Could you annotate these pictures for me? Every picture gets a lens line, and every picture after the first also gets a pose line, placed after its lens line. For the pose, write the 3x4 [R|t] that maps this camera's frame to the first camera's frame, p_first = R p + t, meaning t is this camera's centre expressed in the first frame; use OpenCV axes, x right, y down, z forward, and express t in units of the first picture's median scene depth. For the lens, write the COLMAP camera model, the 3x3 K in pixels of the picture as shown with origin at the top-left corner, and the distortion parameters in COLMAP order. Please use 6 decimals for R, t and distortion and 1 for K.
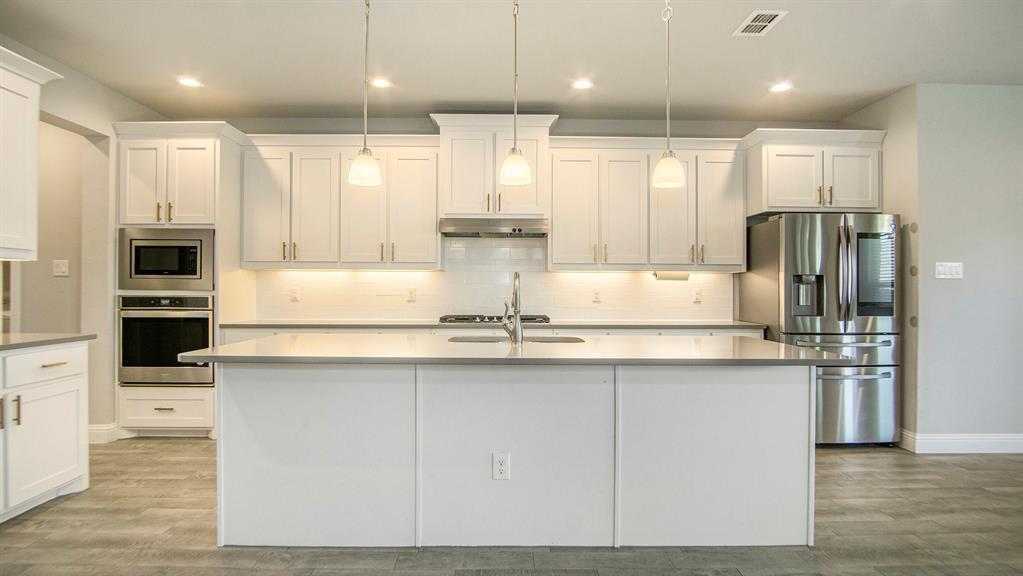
lens RADIAL K [[543.6, 0, 519.6], [0, 543.6, 280.4], [0, 0, 1]] dist [-0.025412, 0.006165]
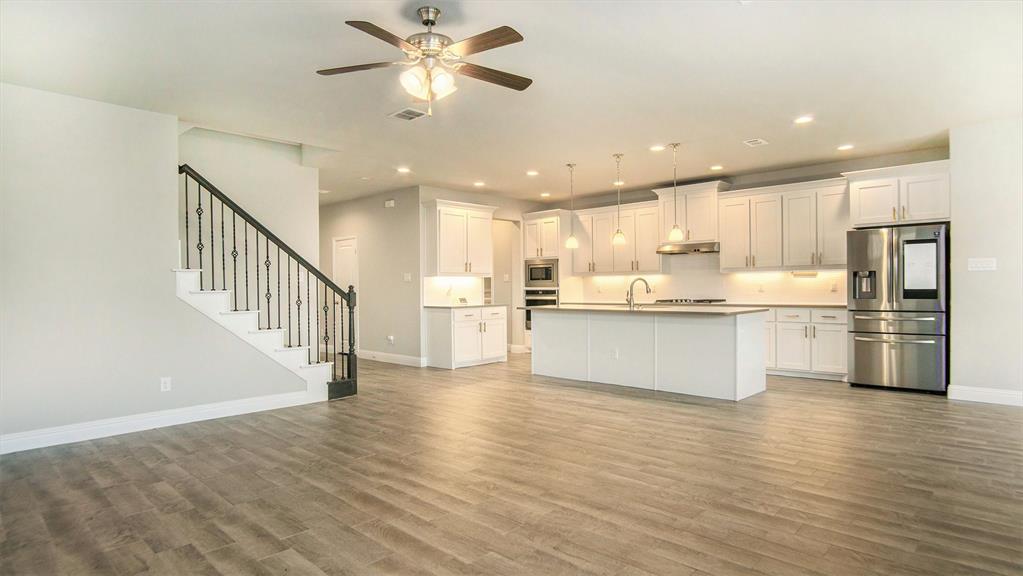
lens RADIAL K [[543.6, 0, 494.4], [0, 543.6, 290.2], [0, 0, 1]] dist [-0.025412, 0.006165]
pose [[0.696874, -0.008178, -0.717147, 0.811722], [0.025271, 0.999594, 0.013157, -0.003868], [0.716748, -0.027292, 0.696798, -0.702802]]
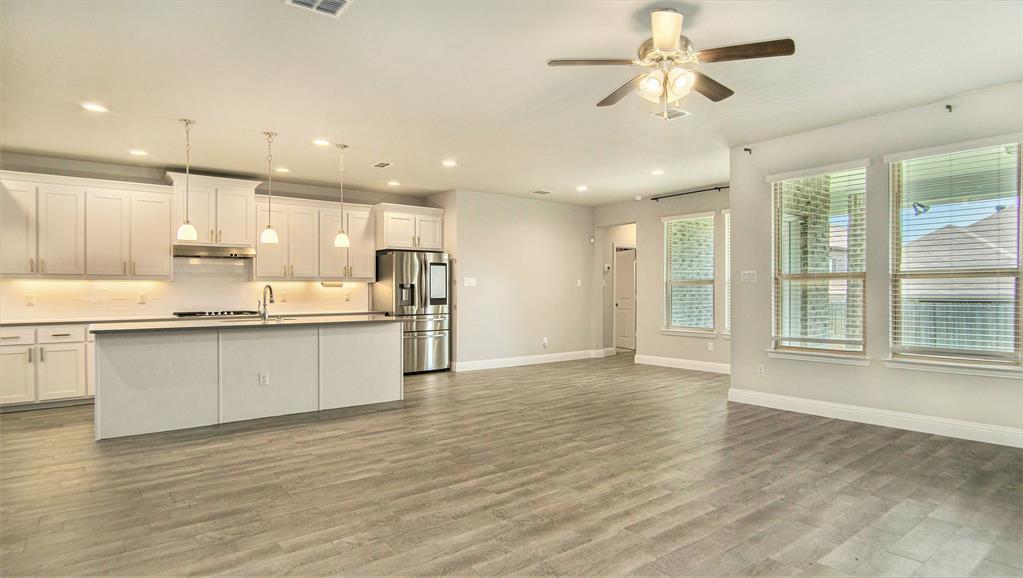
lens RADIAL K [[558.1, 0, 508.5], [0, 558.1, 281.6], [0, 0, 1]] dist [-0.028739, 0.000174]
pose [[0.807084, 0.000748, 0.590437, -0.307914], [0.003358, 0.999977, -0.005858, -0.006178], [-0.590428, 0.006711, 0.807063, -0.729097]]
